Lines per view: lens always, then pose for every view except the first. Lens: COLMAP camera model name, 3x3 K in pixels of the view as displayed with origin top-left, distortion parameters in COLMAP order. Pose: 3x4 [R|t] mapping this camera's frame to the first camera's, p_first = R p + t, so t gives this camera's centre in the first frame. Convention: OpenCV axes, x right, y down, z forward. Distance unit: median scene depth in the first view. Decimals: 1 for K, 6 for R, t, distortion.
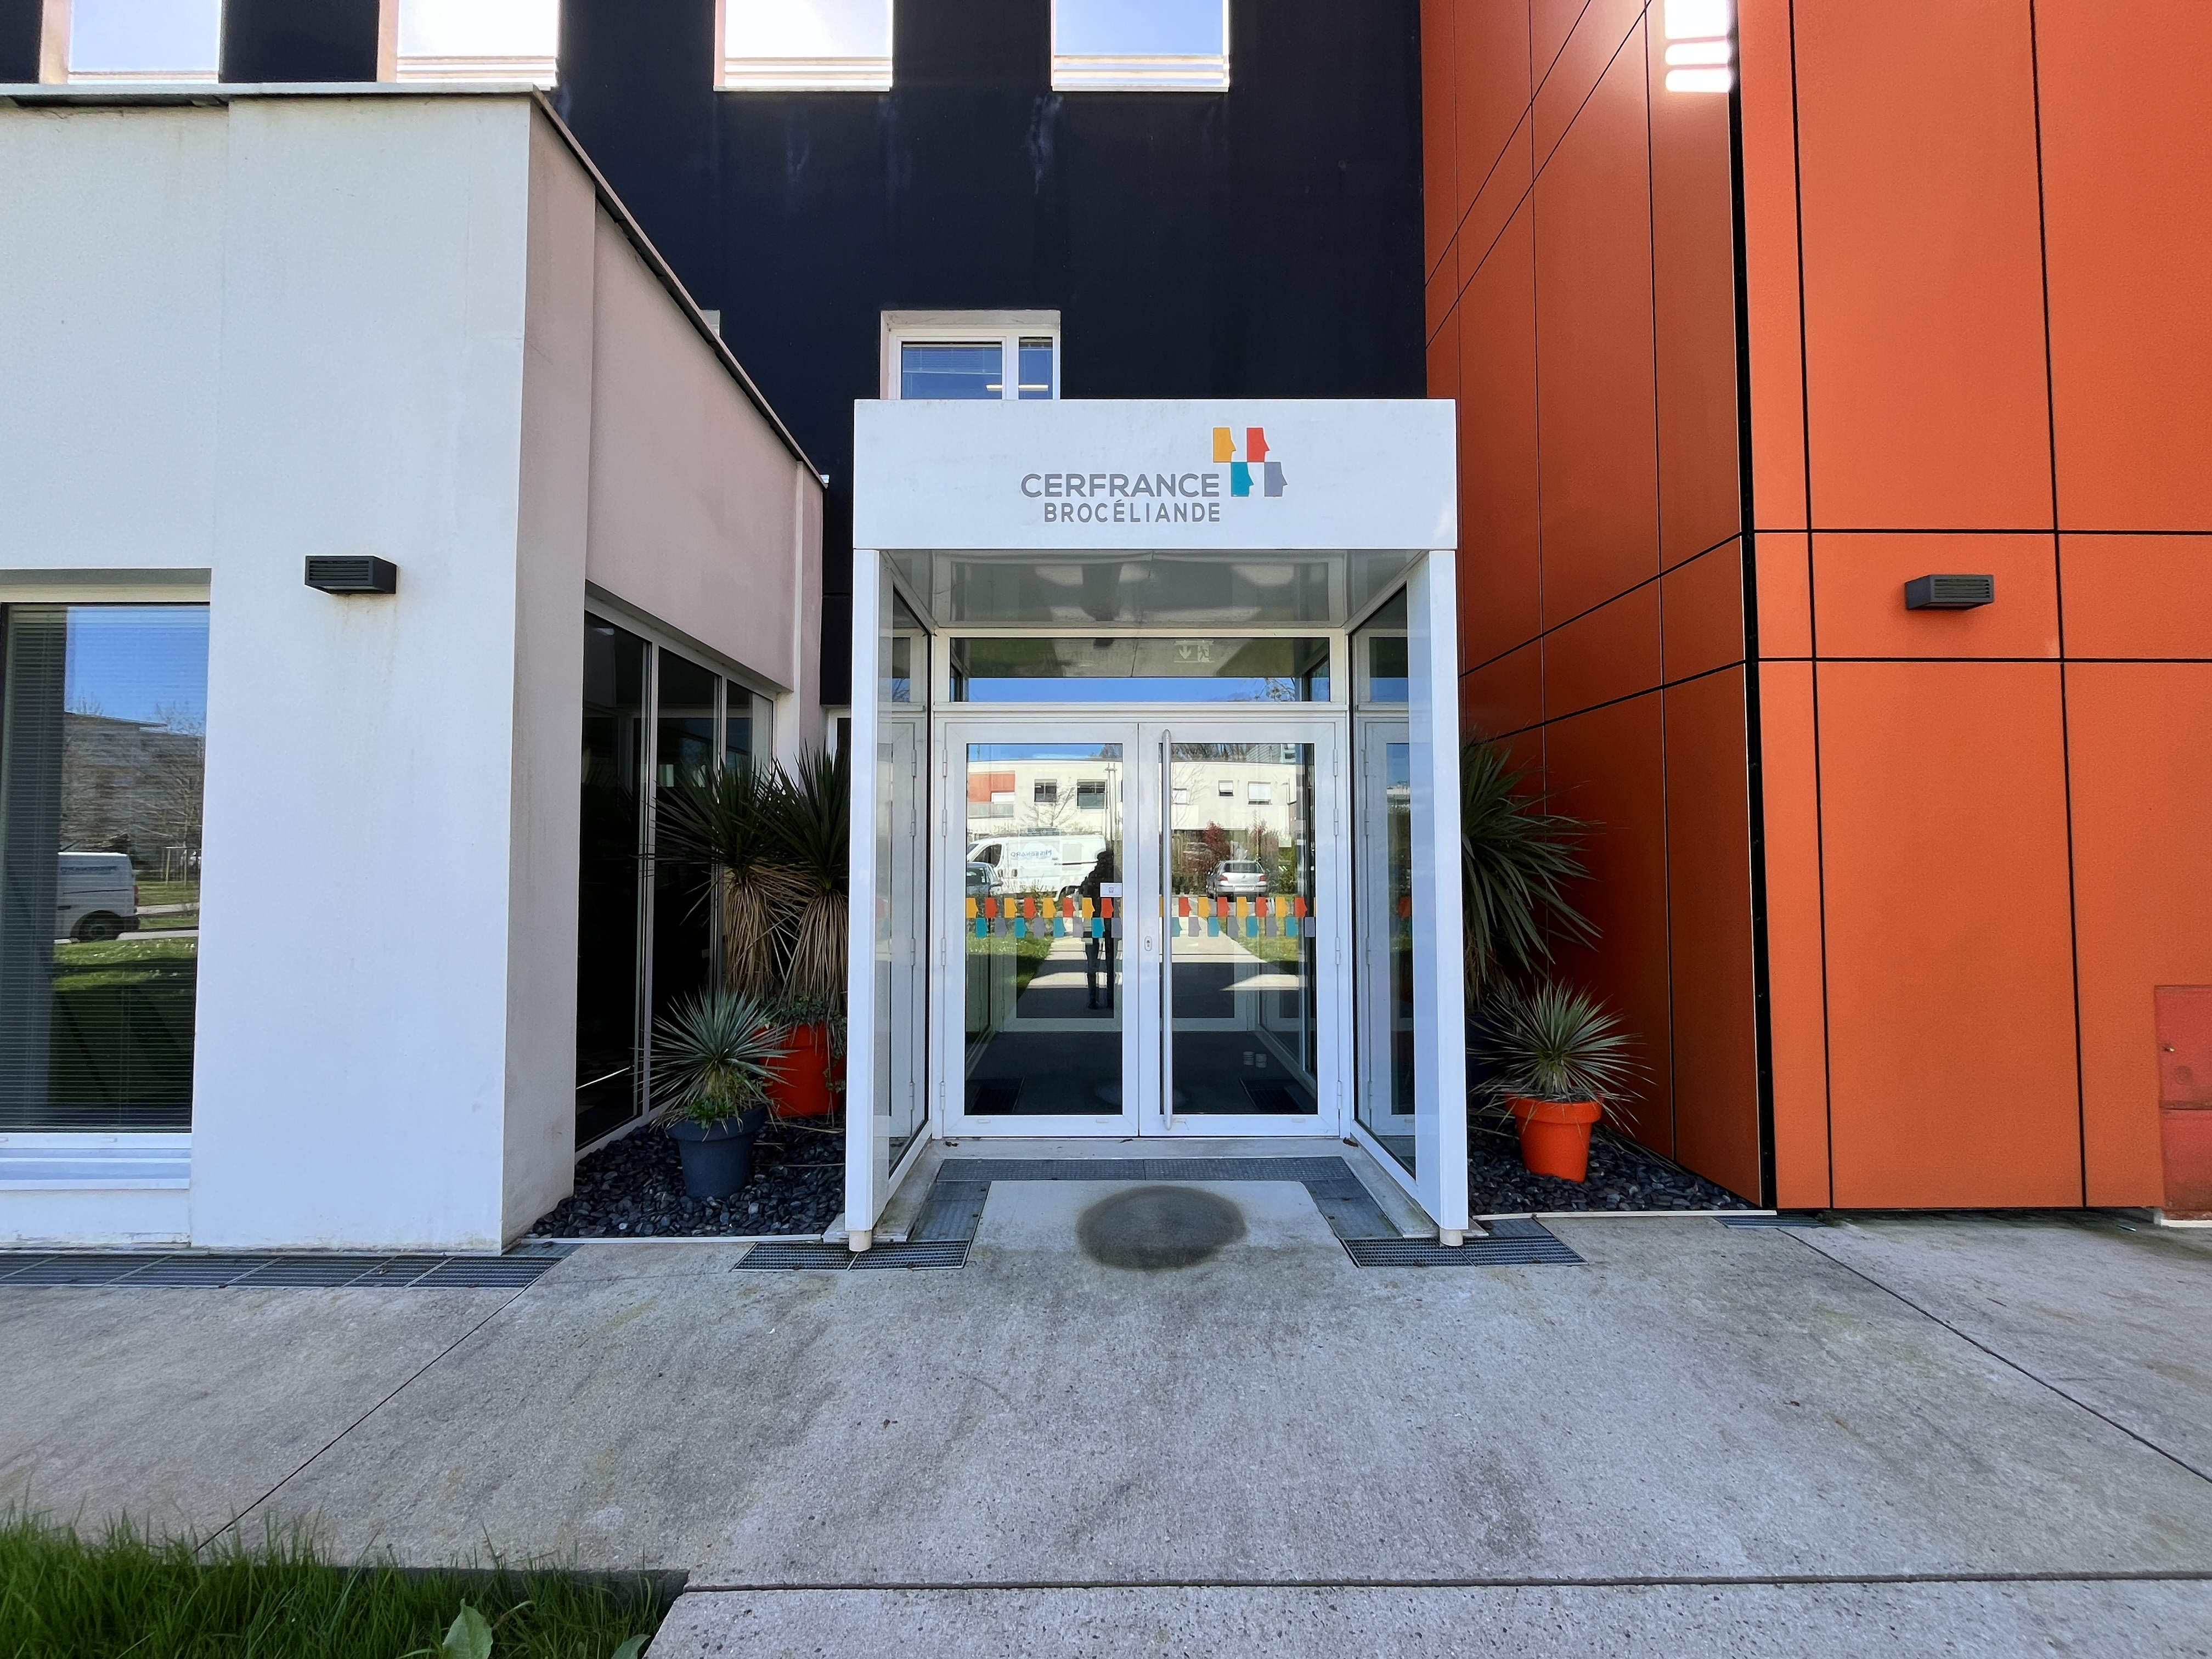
lens RADIAL K [[894.2, 0, 1100.8], [0, 894.2, 822.3], [0, 0, 1]] dist [0.000657, -0.000058]
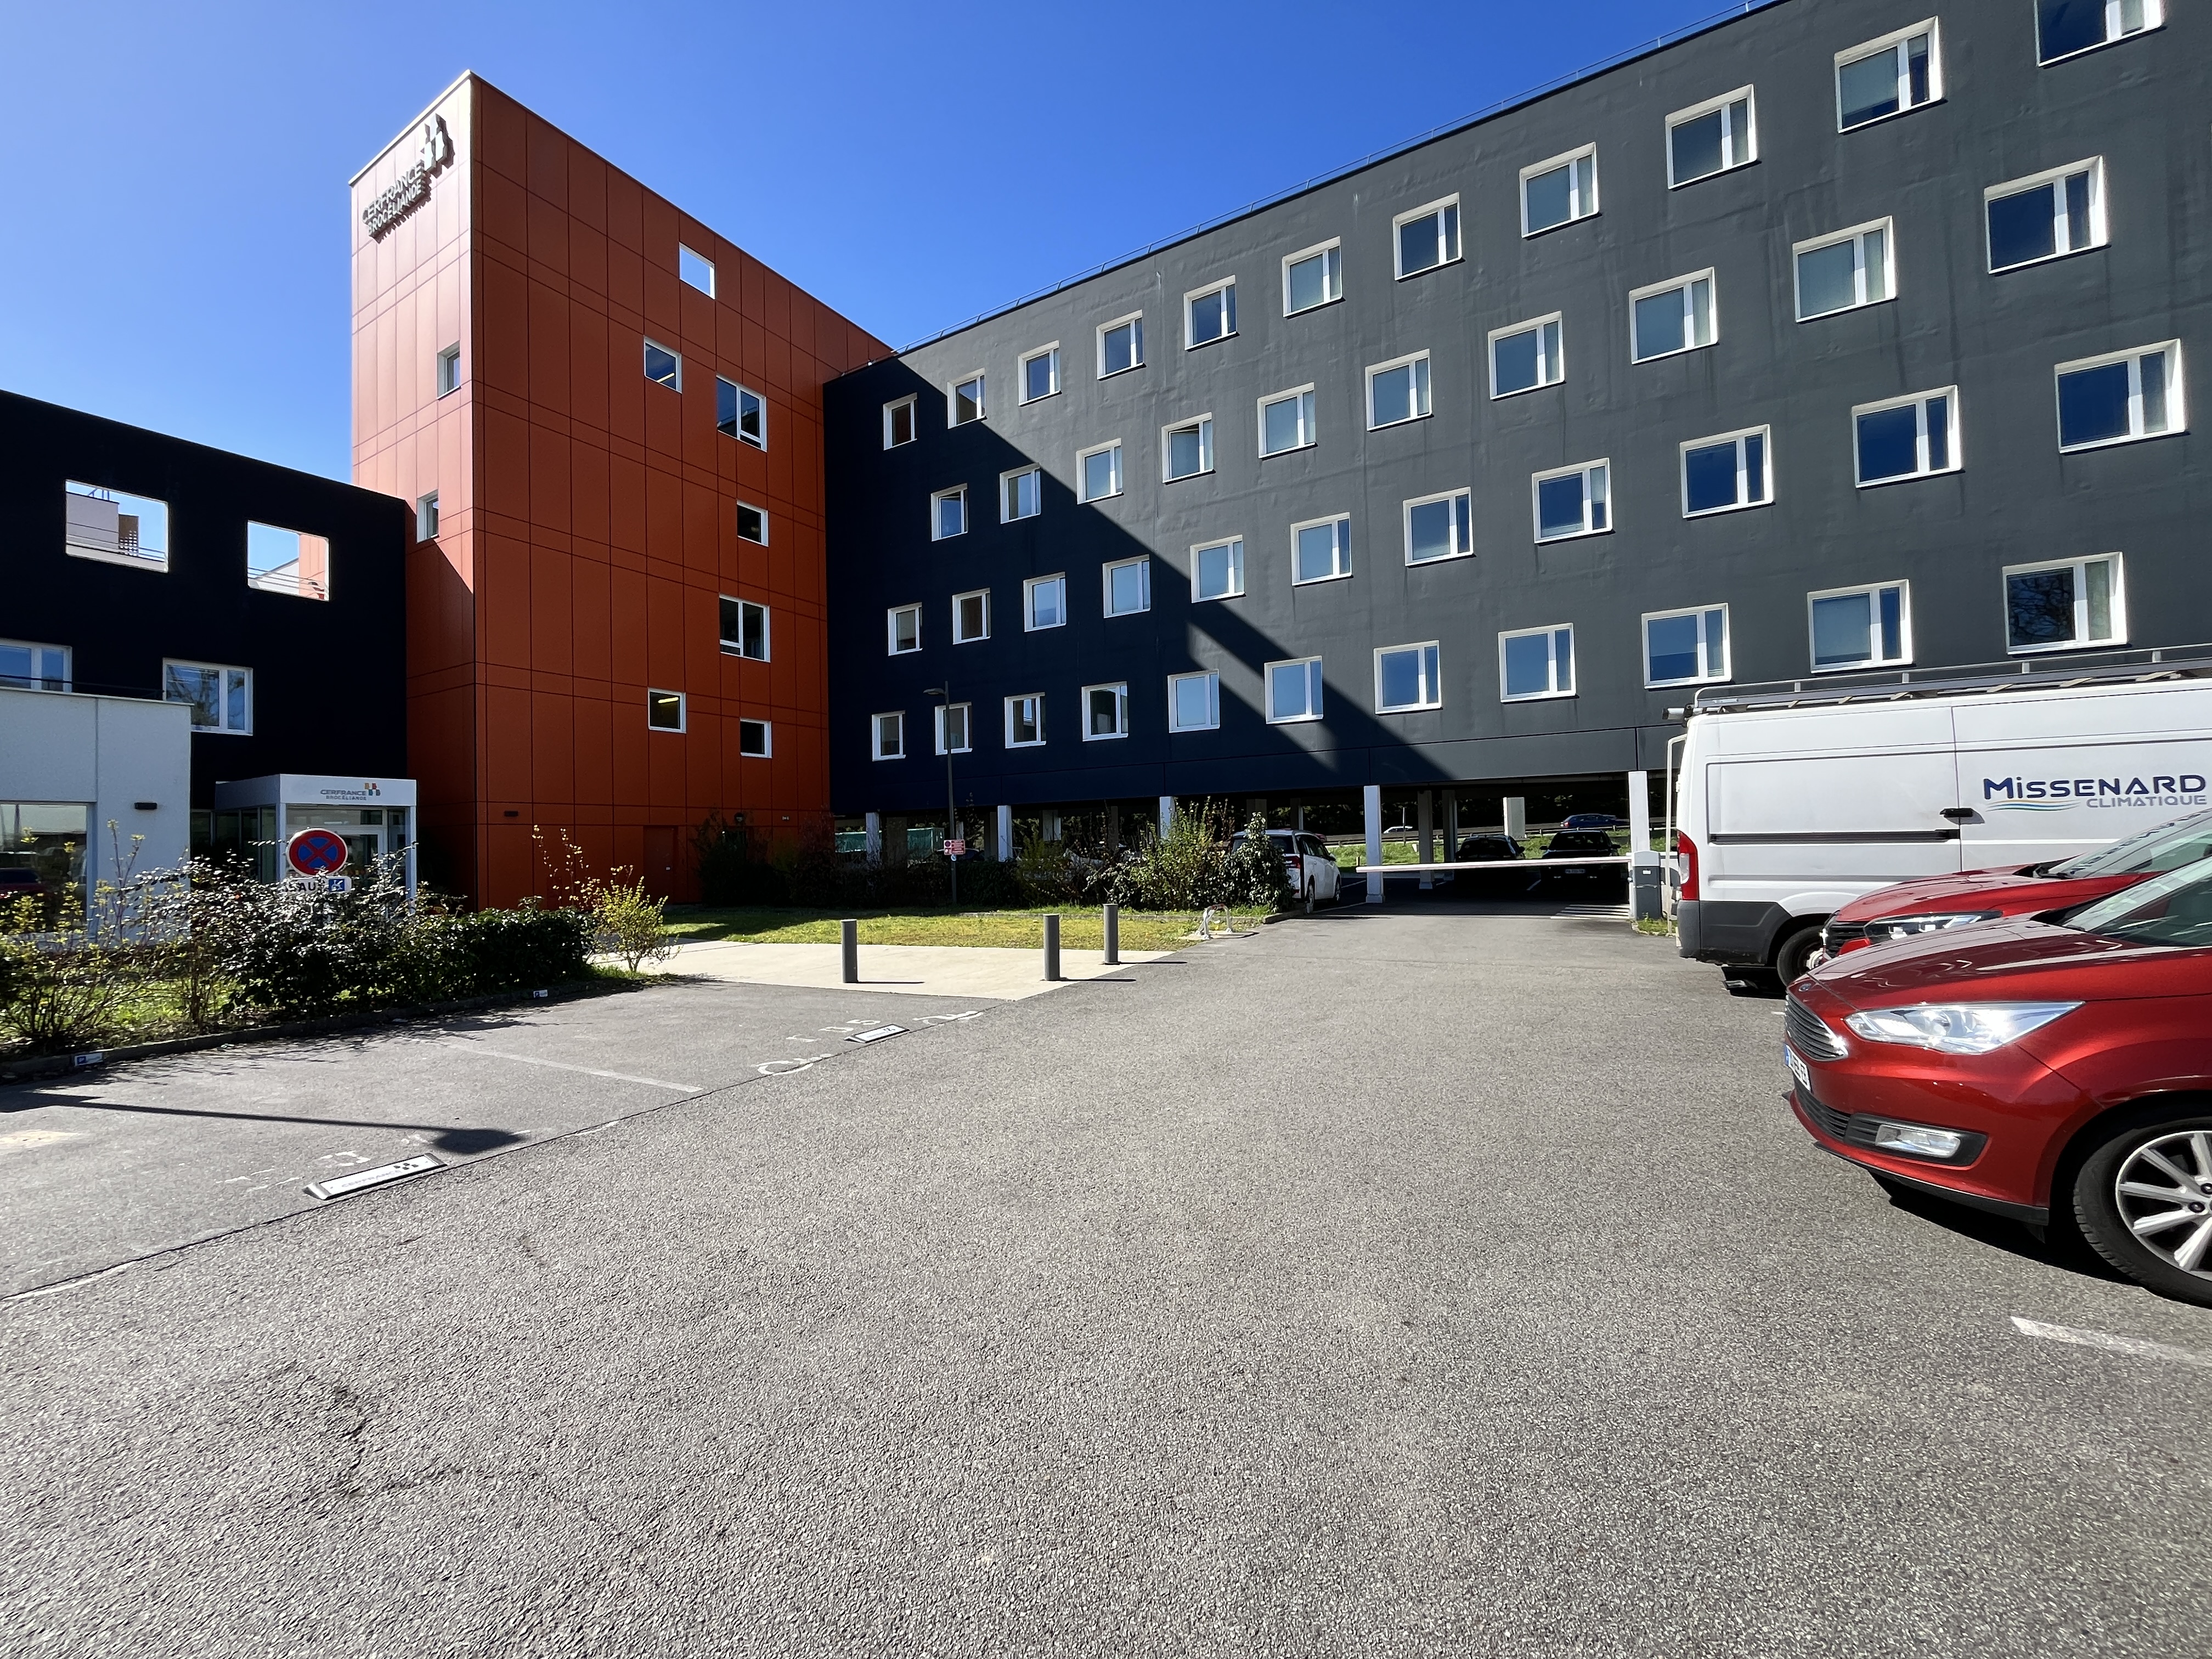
lens RADIAL K [[894.2, 0, 1100.8], [0, 894.2, 822.3], [0, 0, 1]] dist [0.000657, -0.000058]
pose [[0.516994, 0.010006, 0.855931, -2.146001], [-0.012388, 0.999914, -0.004206, -0.218047], [-0.855899, -0.008429, 0.517074, -5.485456]]
